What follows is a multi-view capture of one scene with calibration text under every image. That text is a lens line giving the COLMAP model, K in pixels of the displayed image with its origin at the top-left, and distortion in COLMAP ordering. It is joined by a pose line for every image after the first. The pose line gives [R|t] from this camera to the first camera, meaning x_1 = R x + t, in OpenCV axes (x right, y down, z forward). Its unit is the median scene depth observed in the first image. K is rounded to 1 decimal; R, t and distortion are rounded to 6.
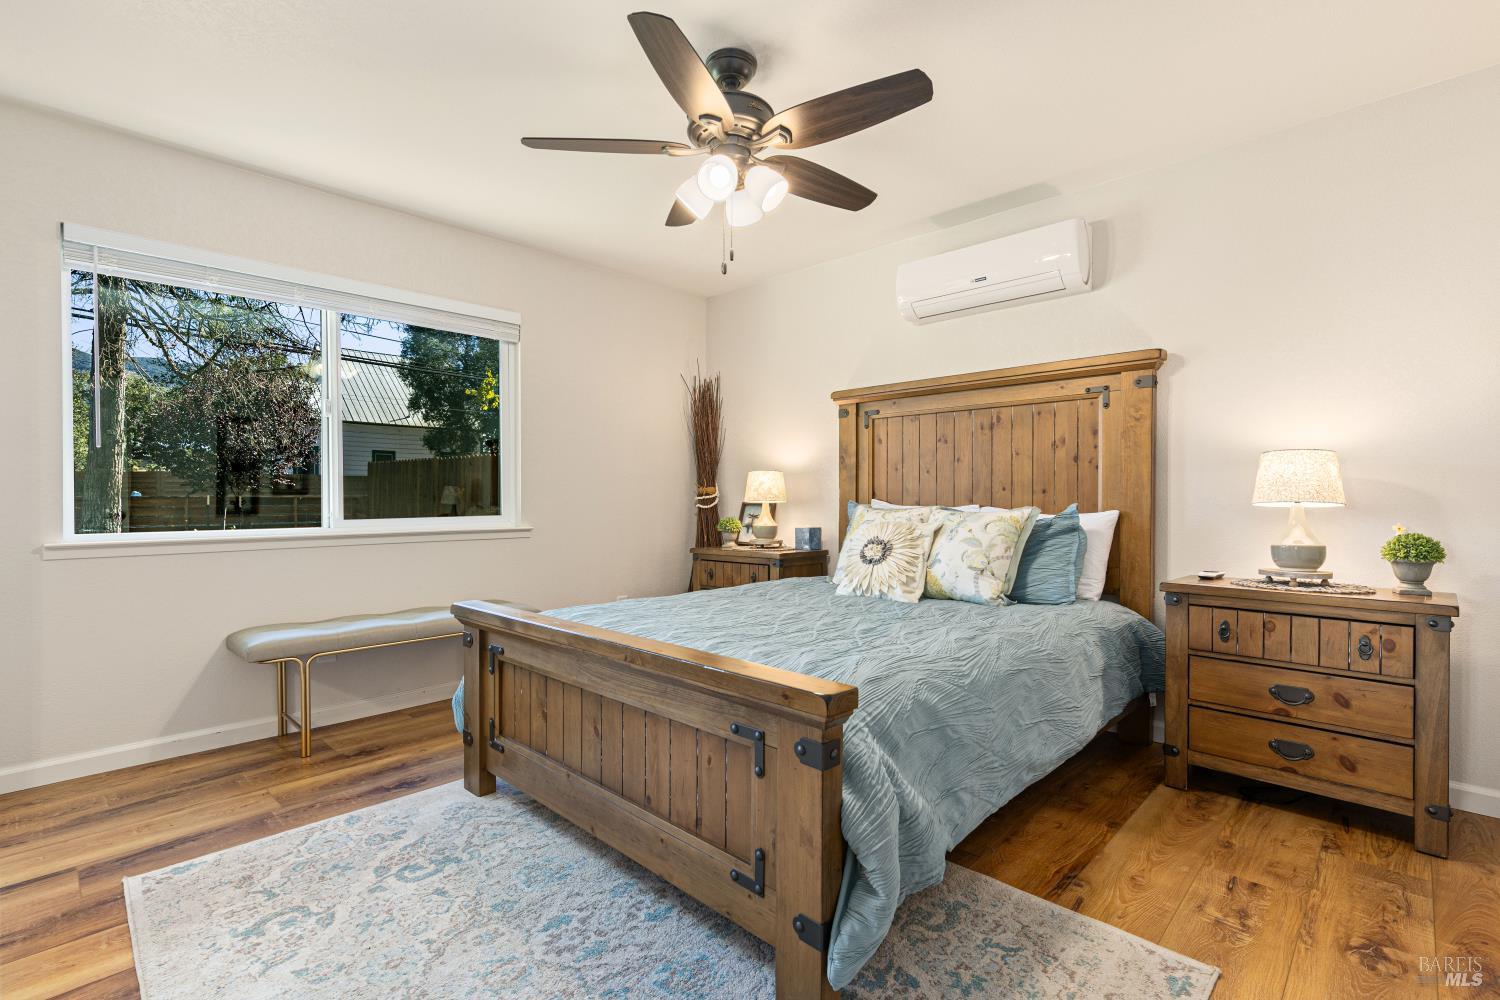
lens RADIAL K [[692.6, 0, 753.3], [0, 692.6, 500.7], [0, 0, 1]] dist [-0.000336, 0.000968]
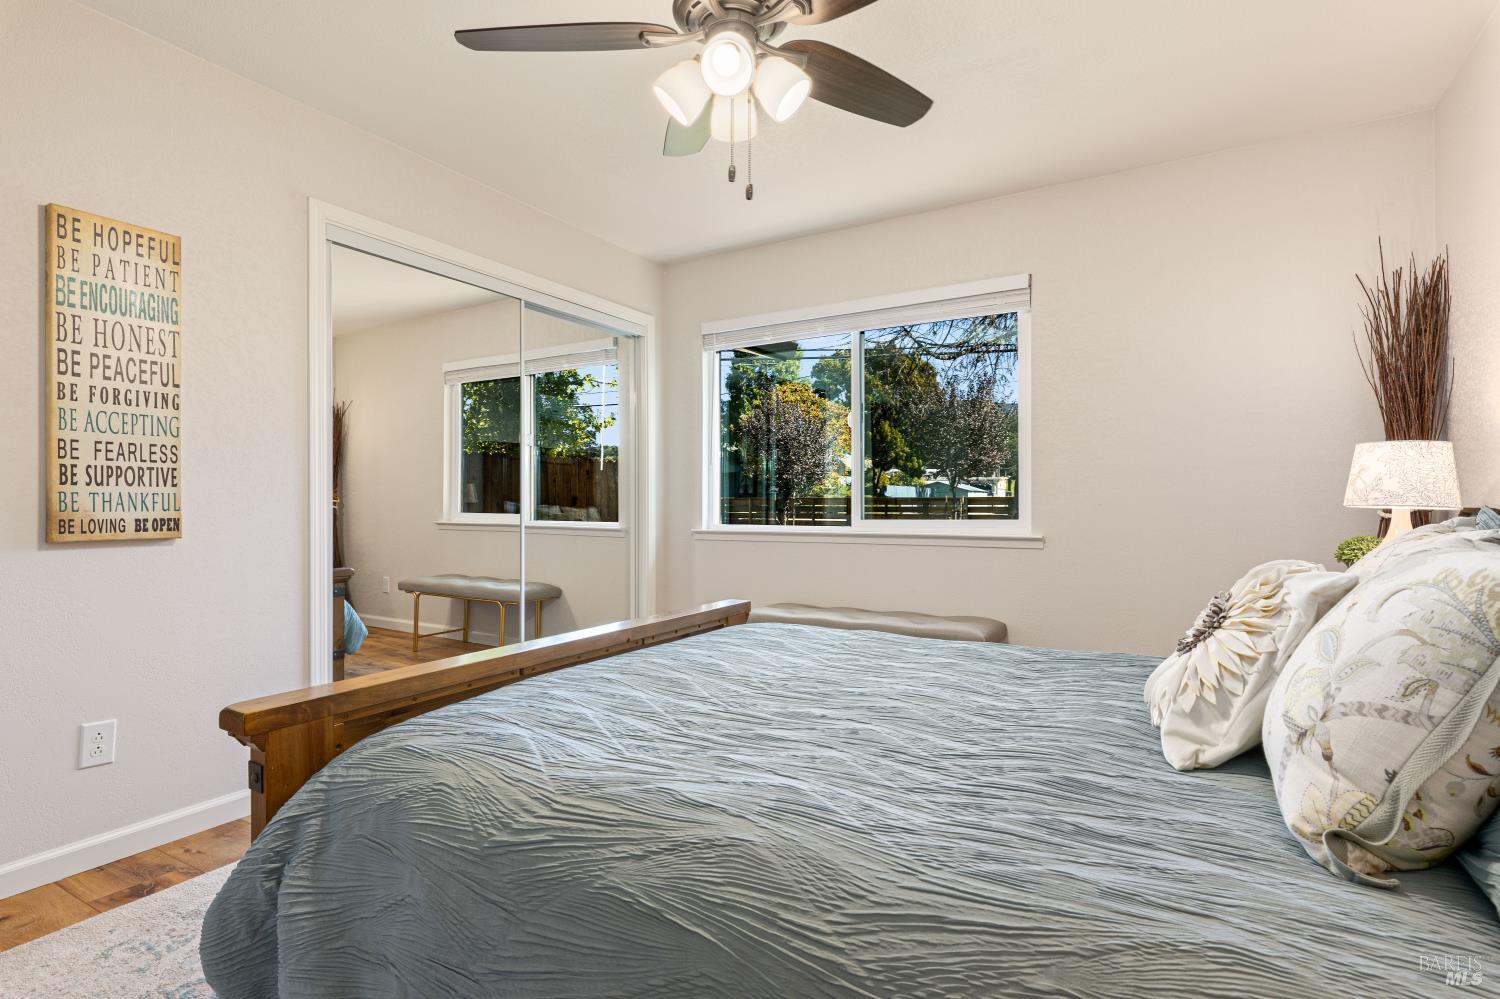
lens RADIAL K [[743.2, 0, 754.0], [0, 743.2, 500.9], [0, 0, 1]] dist [0.000159, 0.000036]
pose [[0.247358, 0.002439, -0.968921, 0.589035], [-0.007958, 0.999968, 0.000485, -0.003154], [0.968892, 0.007591, 0.247369, 0.668024]]
